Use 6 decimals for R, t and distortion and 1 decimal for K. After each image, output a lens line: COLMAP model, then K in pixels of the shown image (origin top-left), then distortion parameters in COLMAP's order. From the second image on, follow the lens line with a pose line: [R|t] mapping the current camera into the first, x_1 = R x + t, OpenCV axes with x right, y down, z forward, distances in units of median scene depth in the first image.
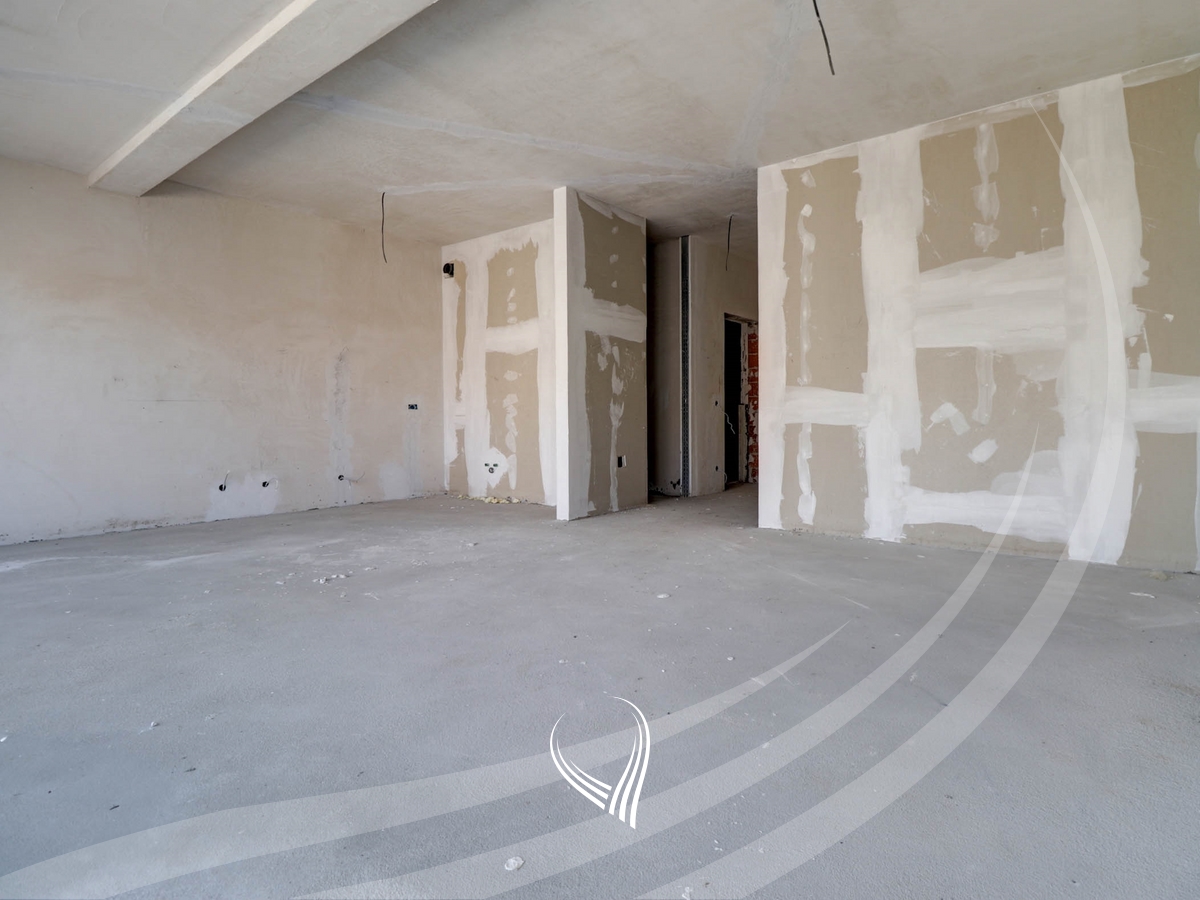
lens RADIAL K [[521.2, 0, 602.2], [0, 521.2, 423.5], [0, 0, 1]] dist [0.001136, -0.006714]
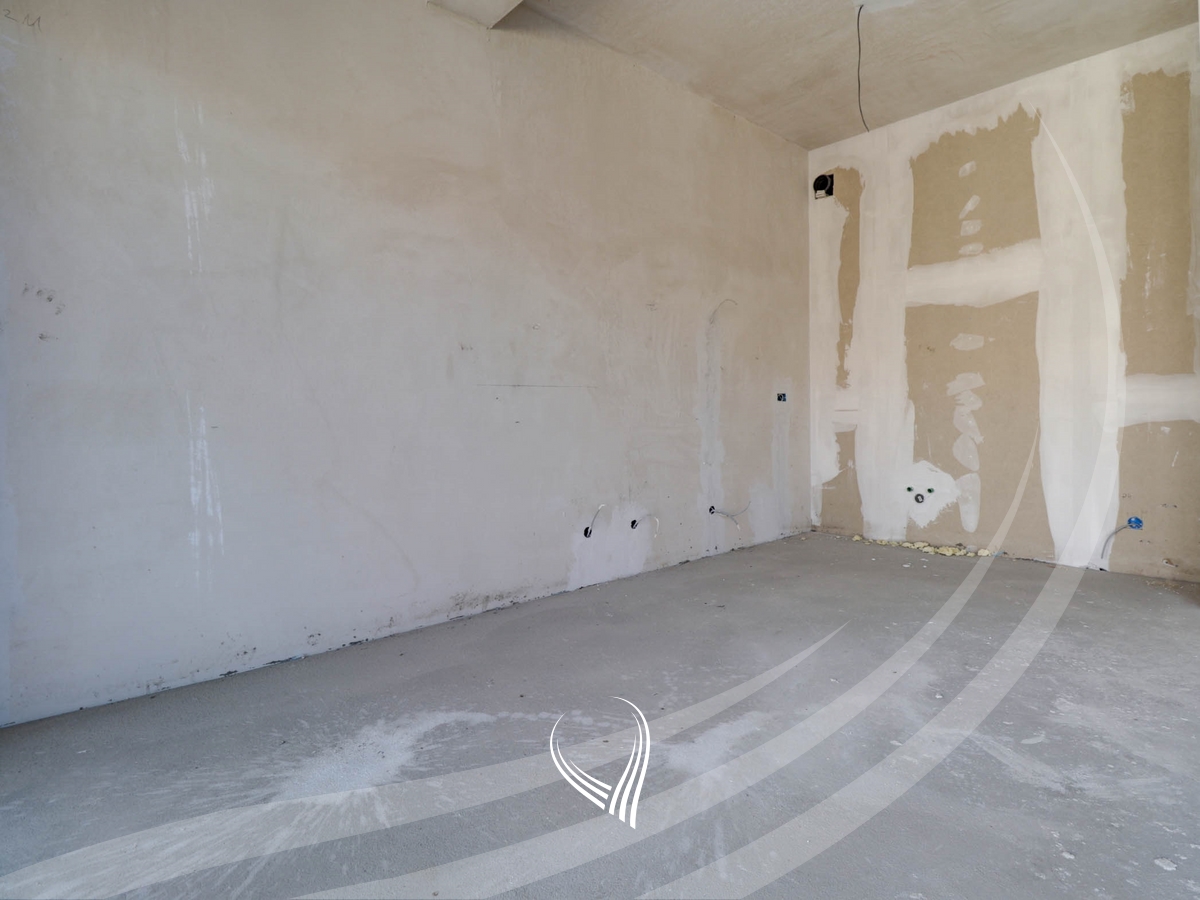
lens RADIAL K [[540.0, 0, 603.8], [0, 540.0, 422.2], [0, 0, 1]] dist [0.000555, -0.007661]
pose [[0.982409, -0.006748, -0.186620, -0.472528], [0.006343, 0.999976, -0.002763, -0.000604], [0.186634, 0.001530, 0.982428, 0.314252]]
